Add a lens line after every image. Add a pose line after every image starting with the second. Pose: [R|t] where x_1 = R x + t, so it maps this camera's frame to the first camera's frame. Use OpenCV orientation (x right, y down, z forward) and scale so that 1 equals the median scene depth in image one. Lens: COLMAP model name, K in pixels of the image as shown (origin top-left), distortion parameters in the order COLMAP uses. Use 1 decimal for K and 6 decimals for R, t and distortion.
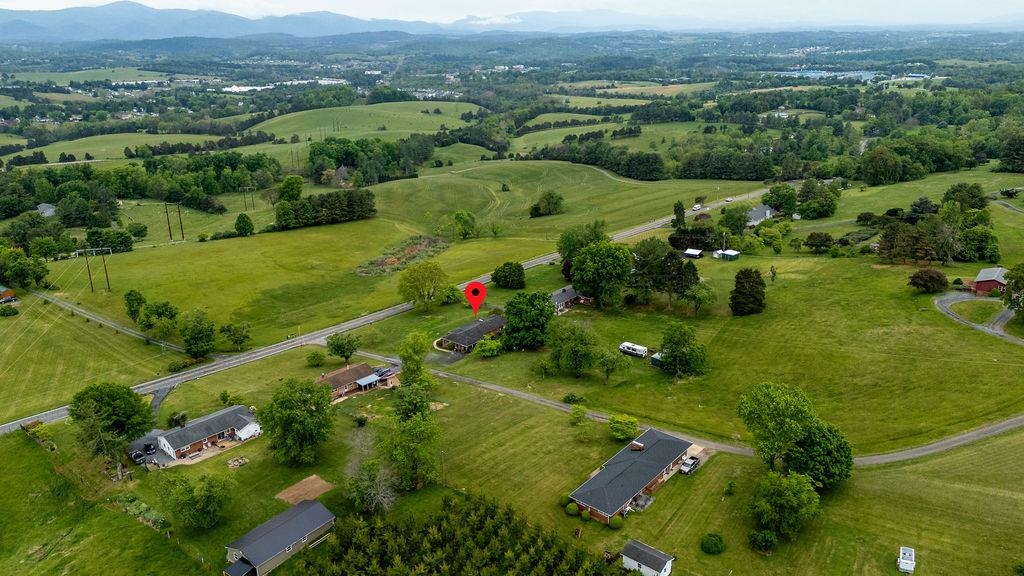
lens RADIAL K [[751.7, 0, 514.0], [0, 751.7, 285.9], [0, 0, 1]] dist [0.103058, -0.141601]
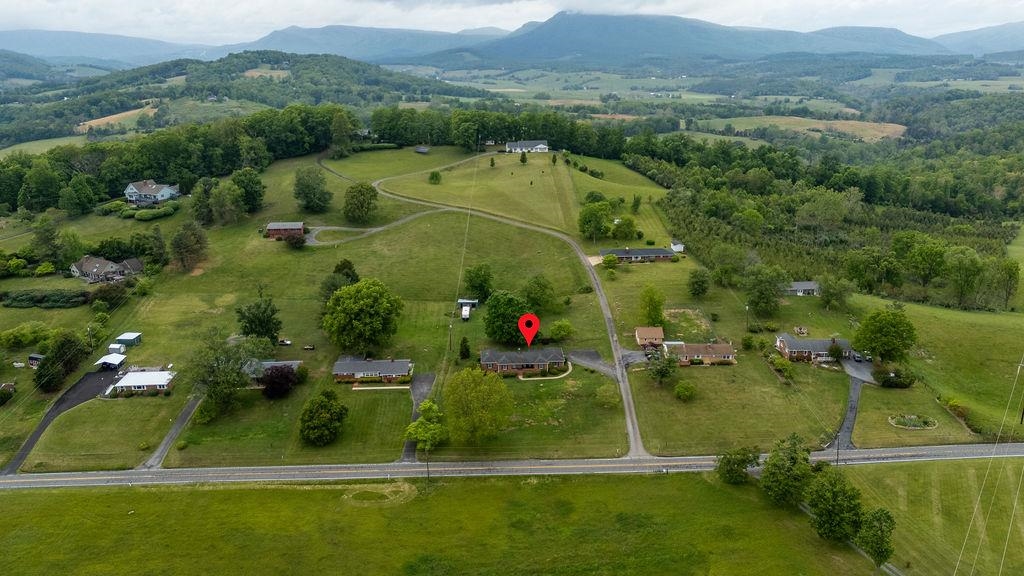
lens RADIAL K [[748.6, 0, 511.9], [0, 748.6, 285.9], [0, 0, 1]] dist [0.094335, -0.097703]
pose [[-0.660491, -0.210056, 0.720852, -0.650465], [0.250877, 0.843149, 0.475563, -0.440022], [-0.707681, 0.494950, -0.504195, 1.312109]]
